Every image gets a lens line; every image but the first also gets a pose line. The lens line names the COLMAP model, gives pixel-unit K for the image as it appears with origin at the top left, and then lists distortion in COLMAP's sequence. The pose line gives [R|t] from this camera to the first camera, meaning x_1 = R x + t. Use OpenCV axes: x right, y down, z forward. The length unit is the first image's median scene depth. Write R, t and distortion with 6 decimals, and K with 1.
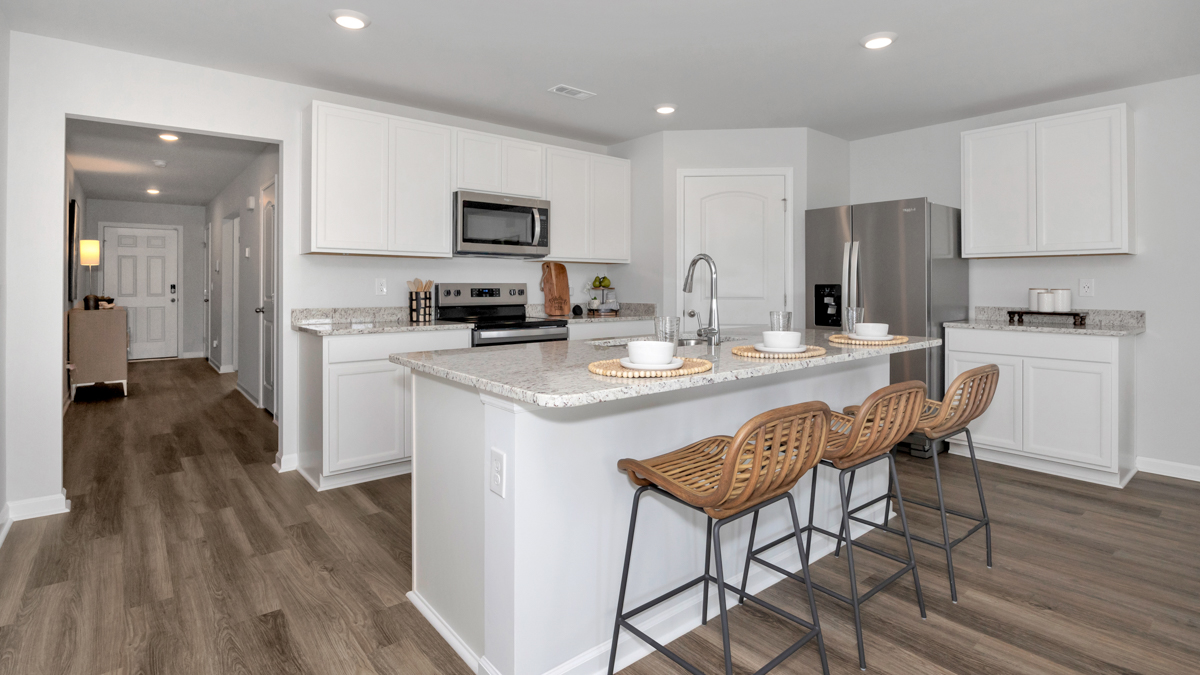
lens RADIAL K [[585.2, 0, 591.6], [0, 585.2, 285.4], [0, 0, 1]] dist [-0.008695, 0.000872]
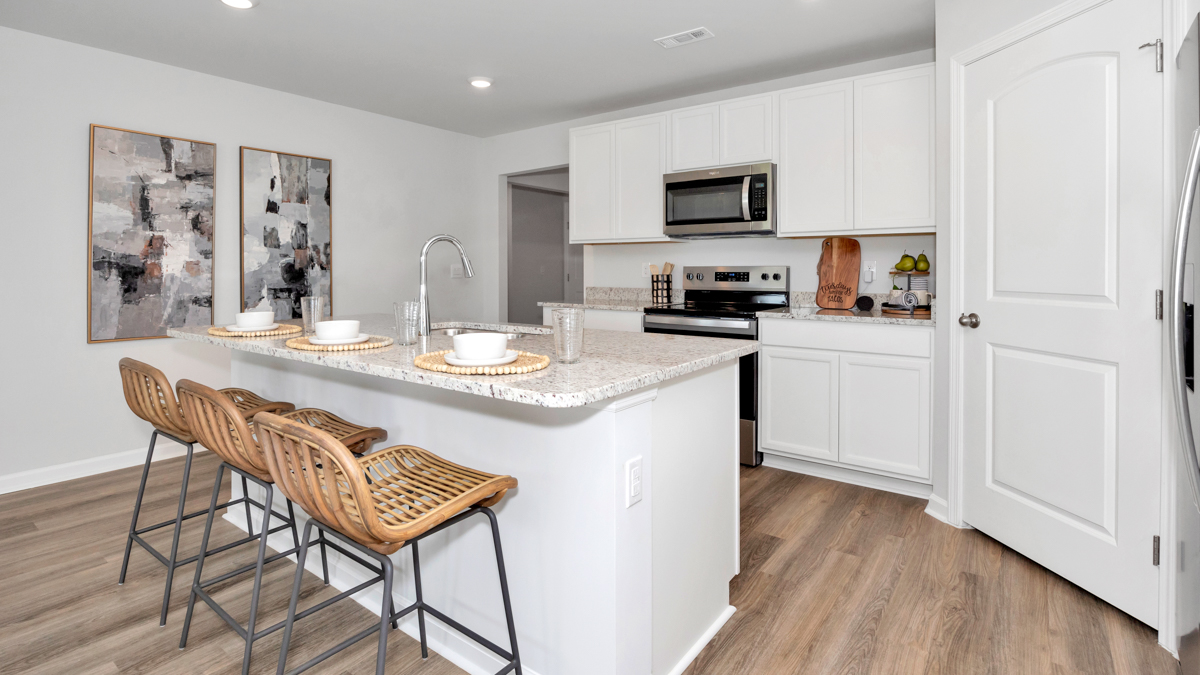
lens RADIAL K [[585.2, 0, 586.9], [0, 585.2, 273.3], [0, 0, 1]] dist [-0.008695, 0.000872]
pose [[0.225436, 0.006713, -0.974235, 0.666803], [0.004962, 0.999955, 0.008039, -0.001234], [0.974245, -0.006646, 0.225392, 0.597305]]
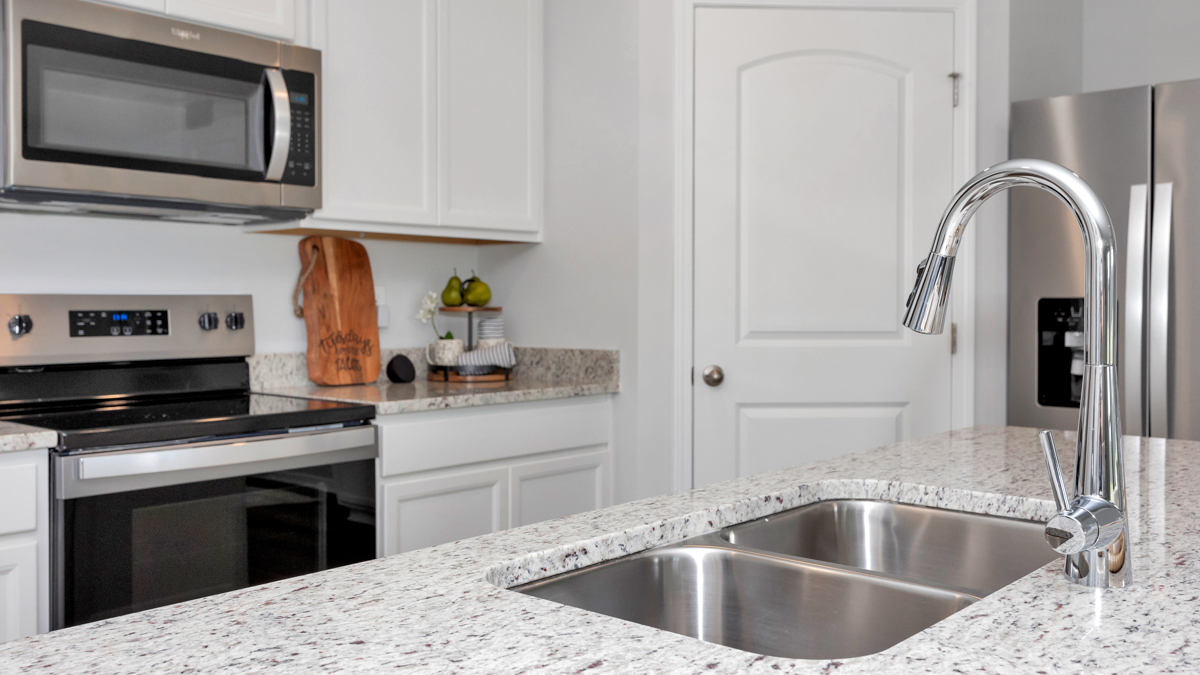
lens RADIAL K [[1095.0, 0, 593.1], [0, 1095.0, 318.0], [0, 0, 1]] dist [0.009172, 0.000000]
pose [[0.985666, -0.003107, 0.168678, -0.024111], [0.000488, 0.999879, 0.015565, 0.000039], [-0.168706, -0.015260, 0.985548, 0.360046]]
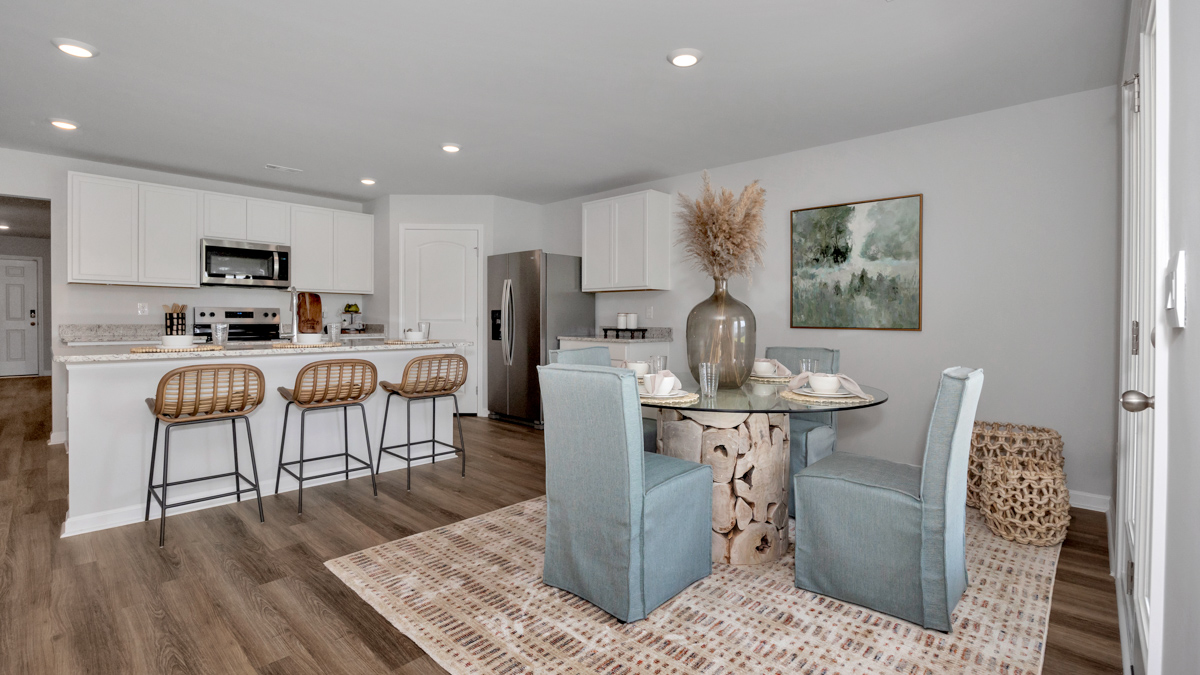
lens RADIAL K [[551.0, 0, 591.3], [0, 551.0, 329.4], [0, 0, 1]] dist [-0.013876, 0.002229]
pose [[0.993876, 0.002127, 0.110477, 0.489576], [-0.004566, 0.999751, 0.021827, 0.015377], [-0.110403, -0.022197, 0.993639, -0.334404]]
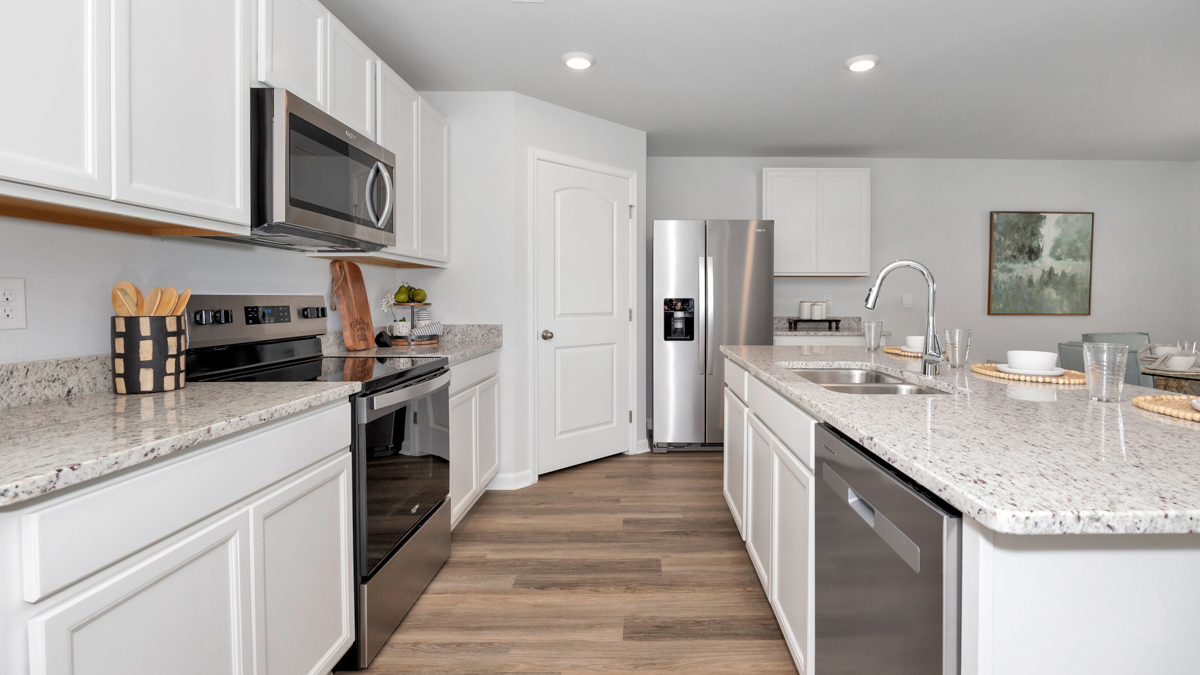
lens RADIAL K [[551.0, 0, 652.0], [0, 551.0, 307.5], [0, 0, 1]] dist [-0.013876, 0.002229]
pose [[0.615183, -0.012675, 0.788283, -0.356461], [0.000803, 0.999880, 0.015451, -0.000616], [-0.788384, -0.008872, 0.615119, 0.476746]]
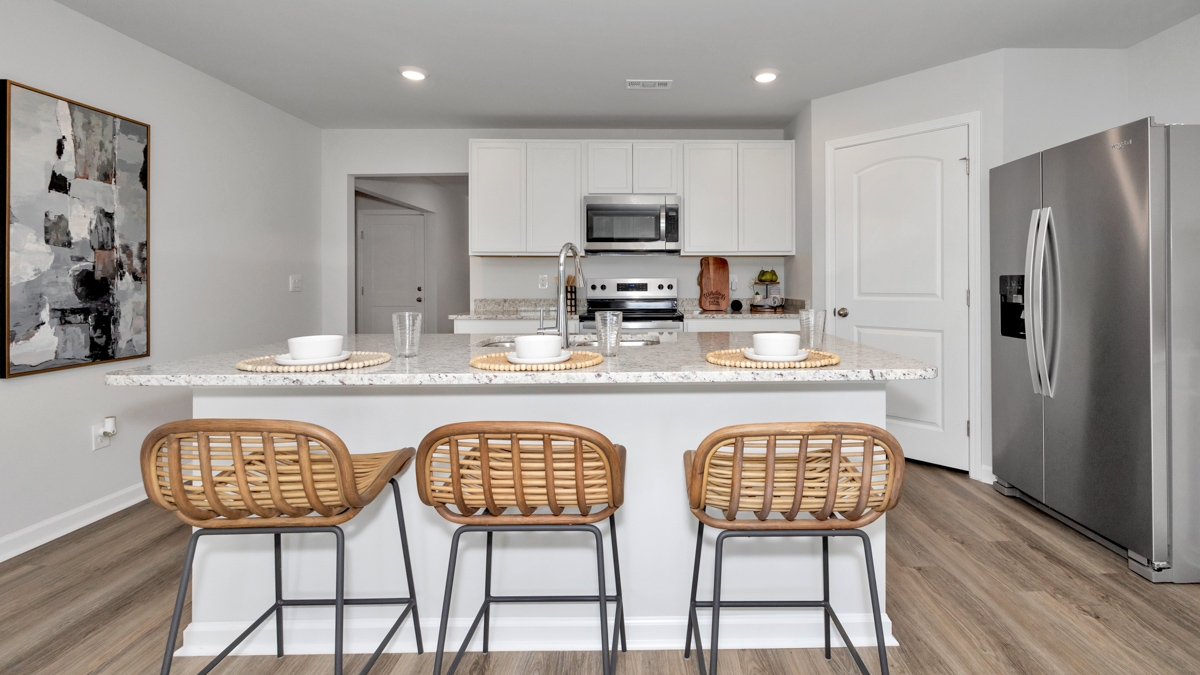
lens RADIAL K [[512.5, 0, 648.8], [0, 512.5, 285.1], [0, 0, 1]] dist [0.001049, -0.000849]
pose [[0.780629, -0.001119, -0.624994, 0.451898], [0.005558, 0.999971, 0.005152, 0.004089], [0.624970, -0.007495, 0.780613, 0.284481]]
